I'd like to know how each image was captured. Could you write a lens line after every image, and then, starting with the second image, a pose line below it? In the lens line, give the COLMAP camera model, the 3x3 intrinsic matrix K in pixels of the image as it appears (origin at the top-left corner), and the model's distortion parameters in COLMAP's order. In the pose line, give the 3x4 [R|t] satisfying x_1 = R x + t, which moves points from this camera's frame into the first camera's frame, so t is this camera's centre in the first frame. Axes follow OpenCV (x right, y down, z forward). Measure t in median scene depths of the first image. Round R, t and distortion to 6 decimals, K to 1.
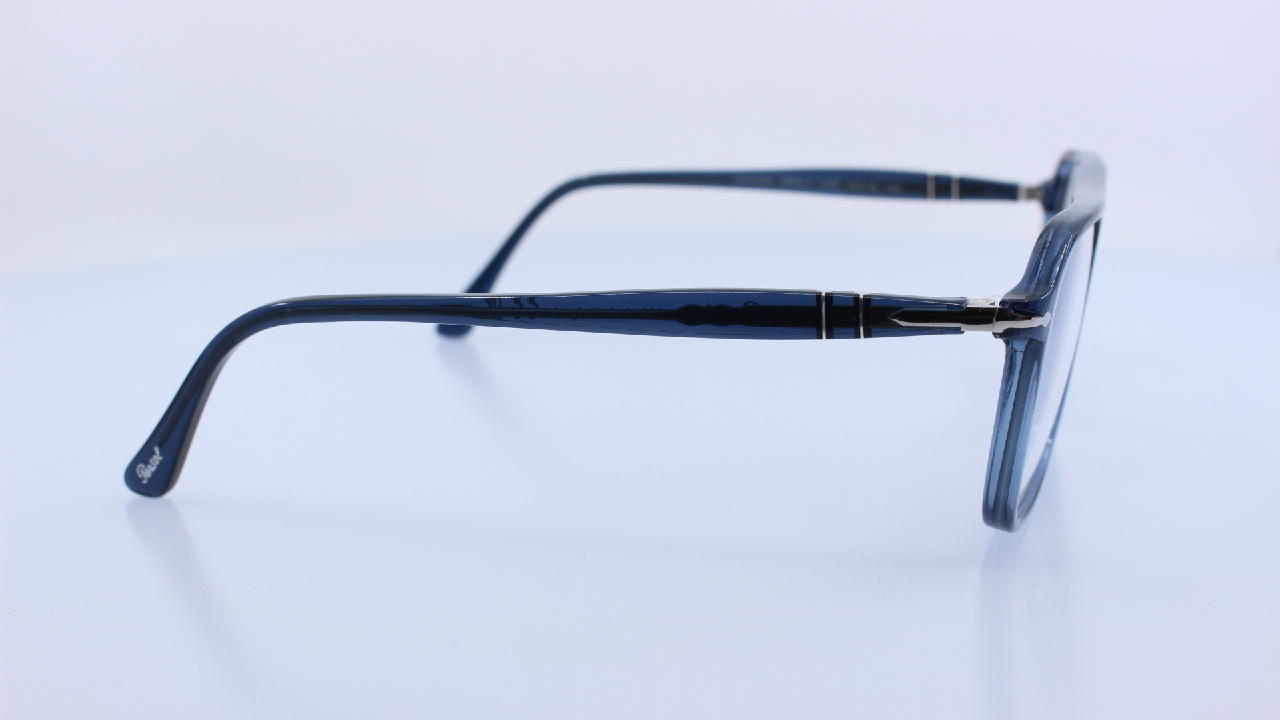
lens RADIAL K [[1646.6, 0, 640.0], [0, 1646.6, 360.0], [0, 0, 1]] dist [-0.034256, -0.002150]
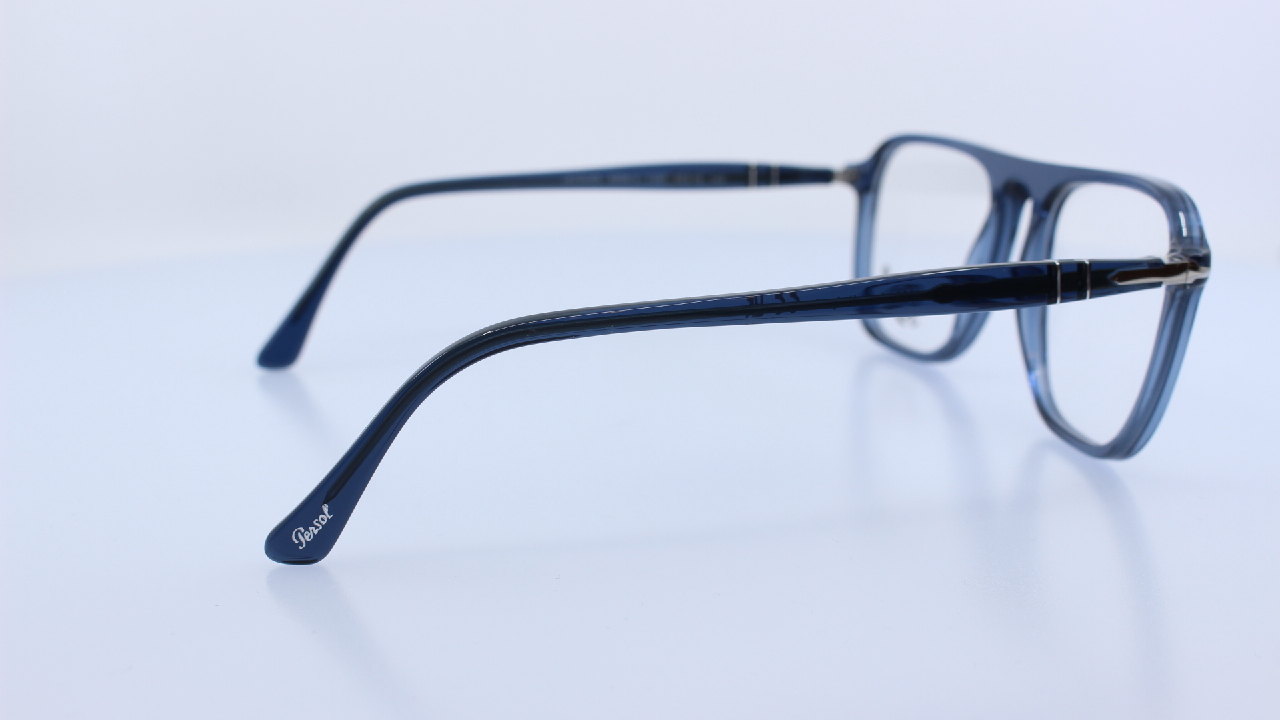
lens RADIAL K [[1646.6, 0, 640.0], [0, 1646.6, 360.0], [0, 0, 1]] dist [-0.034256, -0.002150]
pose [[0.871641, -0.105483, 0.478660, -0.555977], [0.108061, 0.993895, 0.022248, -0.025197], [-0.478085, 0.032332, 0.877719, 0.141588]]
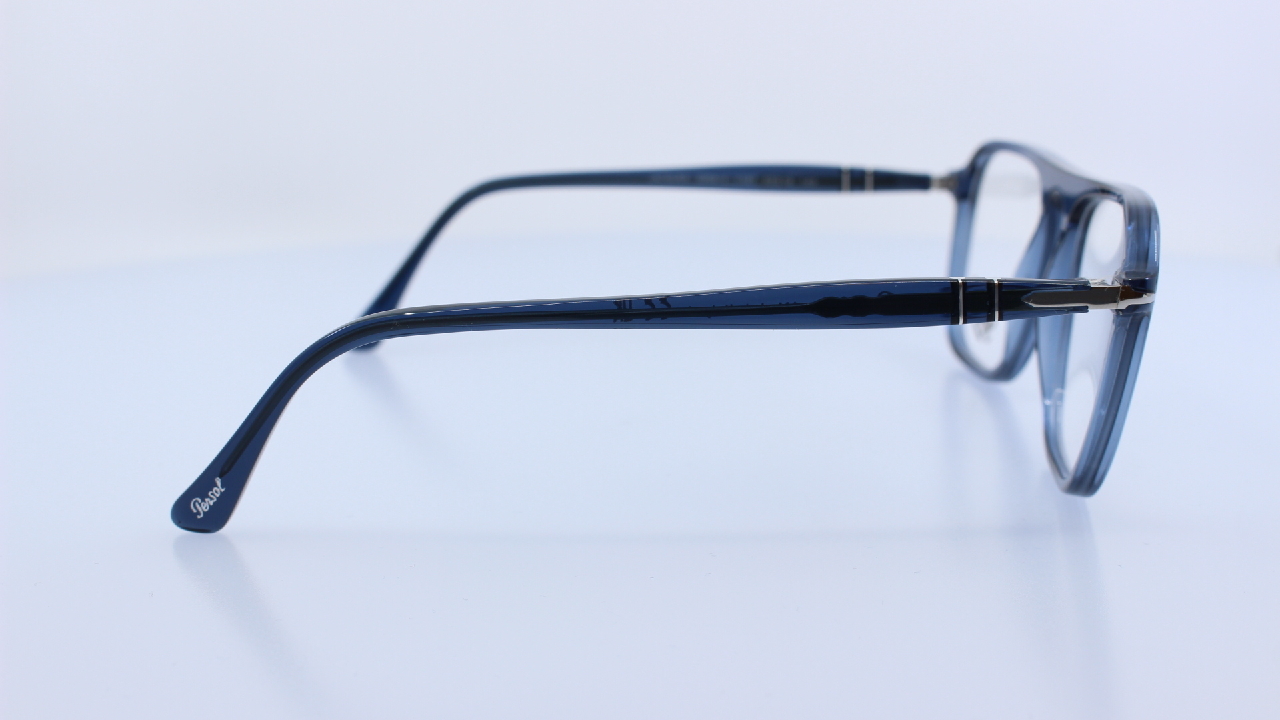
lens RADIAL K [[1646.6, 0, 640.0], [0, 1646.6, 360.0], [0, 0, 1]] dist [-0.034256, -0.002150]
pose [[0.967730, -0.054279, 0.246076, -0.285834], [0.054847, 0.998484, 0.004549, -0.005000], [-0.245950, 0.009095, 0.969240, 0.036364]]
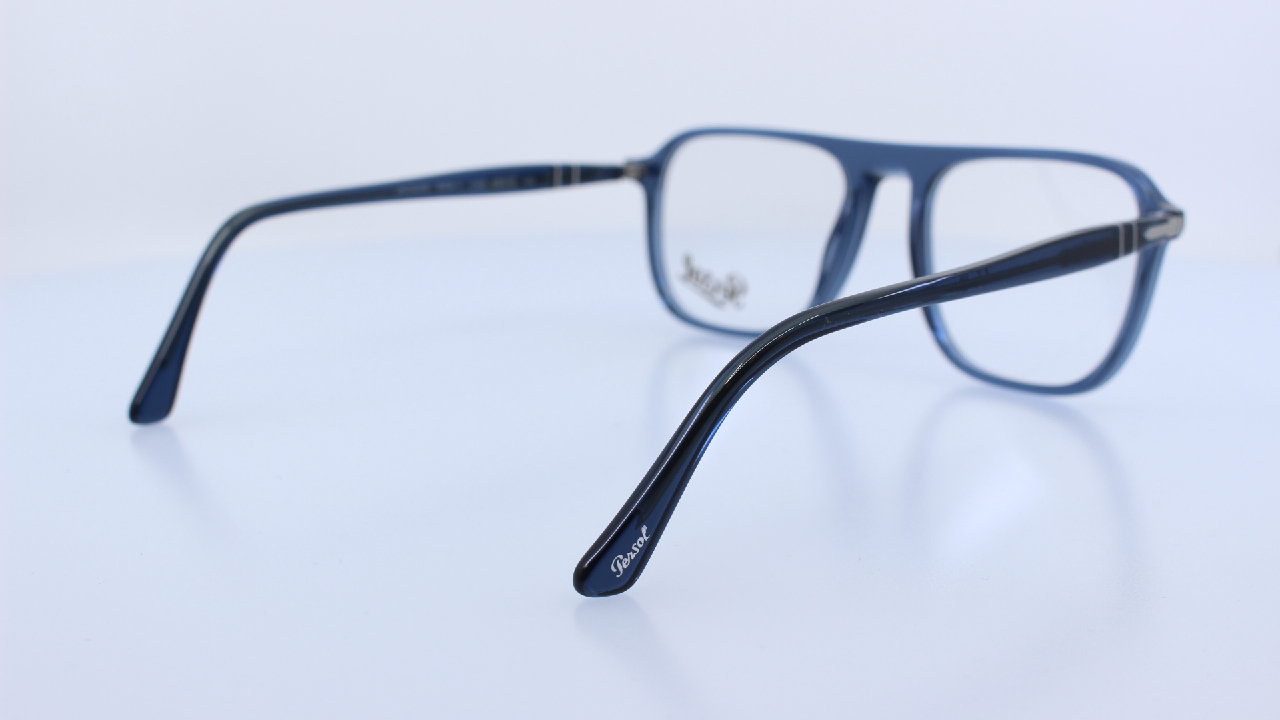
lens RADIAL K [[1619.5, 0, 640.0], [0, 1619.5, 360.0], [0, 0, 1]] dist [-0.067309, -0.034905]
pose [[0.509809, -0.182683, 0.840668, -0.966107], [0.189394, 0.977052, 0.097465, -0.109982], [-0.839181, 0.109528, 0.532708, 0.546727]]
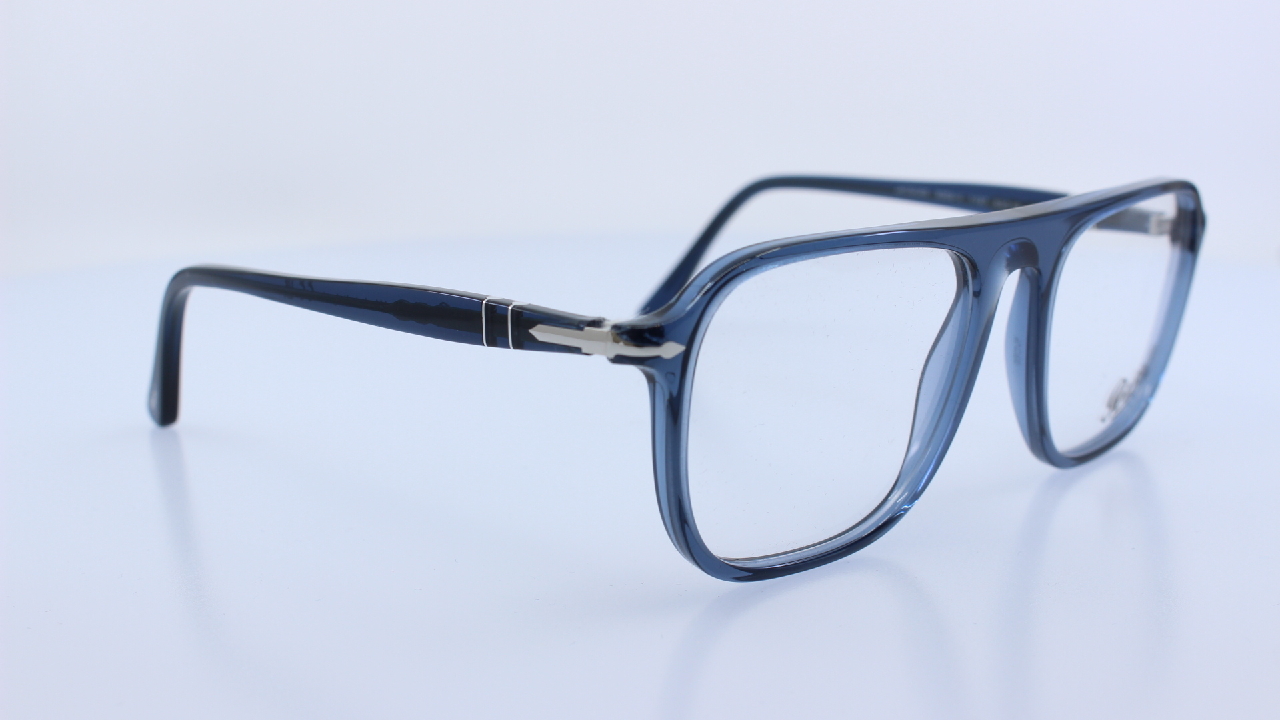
lens RADIAL K [[1646.6, 0, 640.0], [0, 1646.6, 360.0], [0, 0, 1]] dist [-0.034256, -0.002150]
pose [[0.864600, 0.110590, -0.490140, 0.572736], [-0.108202, 0.993571, 0.033311, -0.039839], [0.490672, 0.024234, 0.871007, 0.149940]]
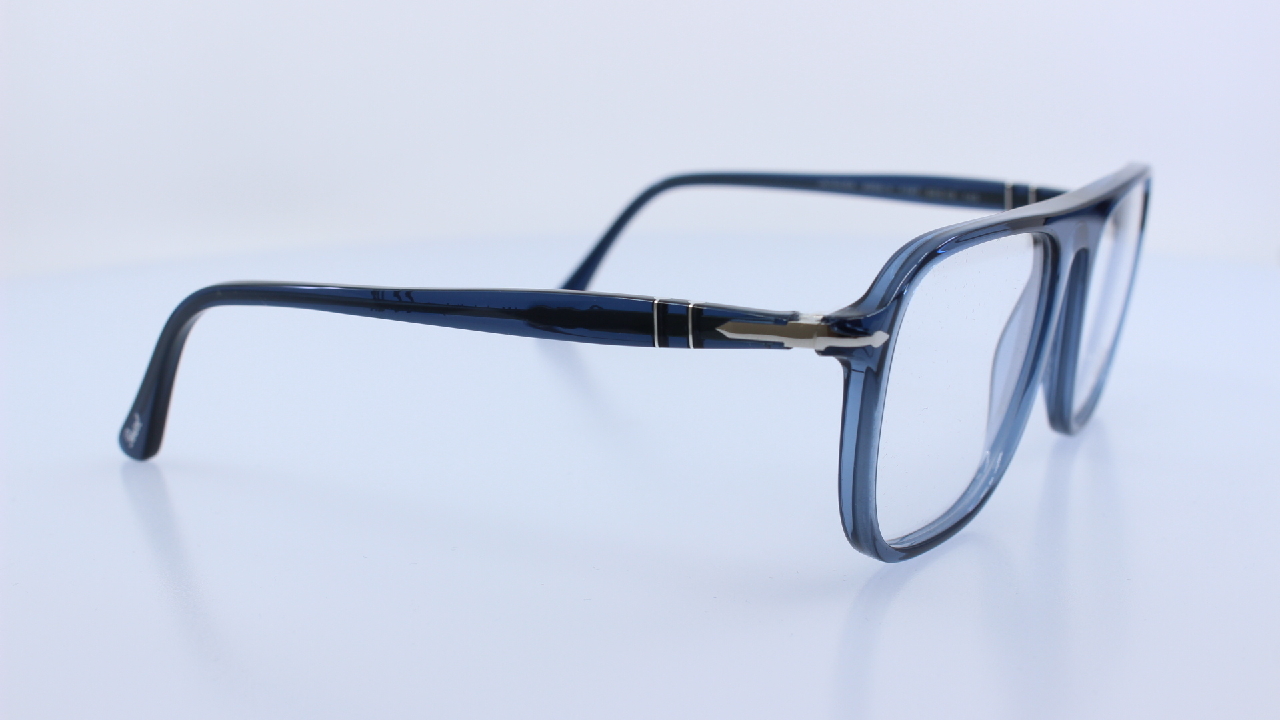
lens RADIAL K [[1646.6, 0, 640.0], [0, 1646.6, 360.0], [0, 0, 1]] dist [-0.034256, -0.002150]
pose [[0.965540, 0.056571, -0.254033, 0.296540], [-0.056038, 0.998385, 0.009342, -0.011293], [0.254151, 0.005216, 0.967150, 0.036207]]
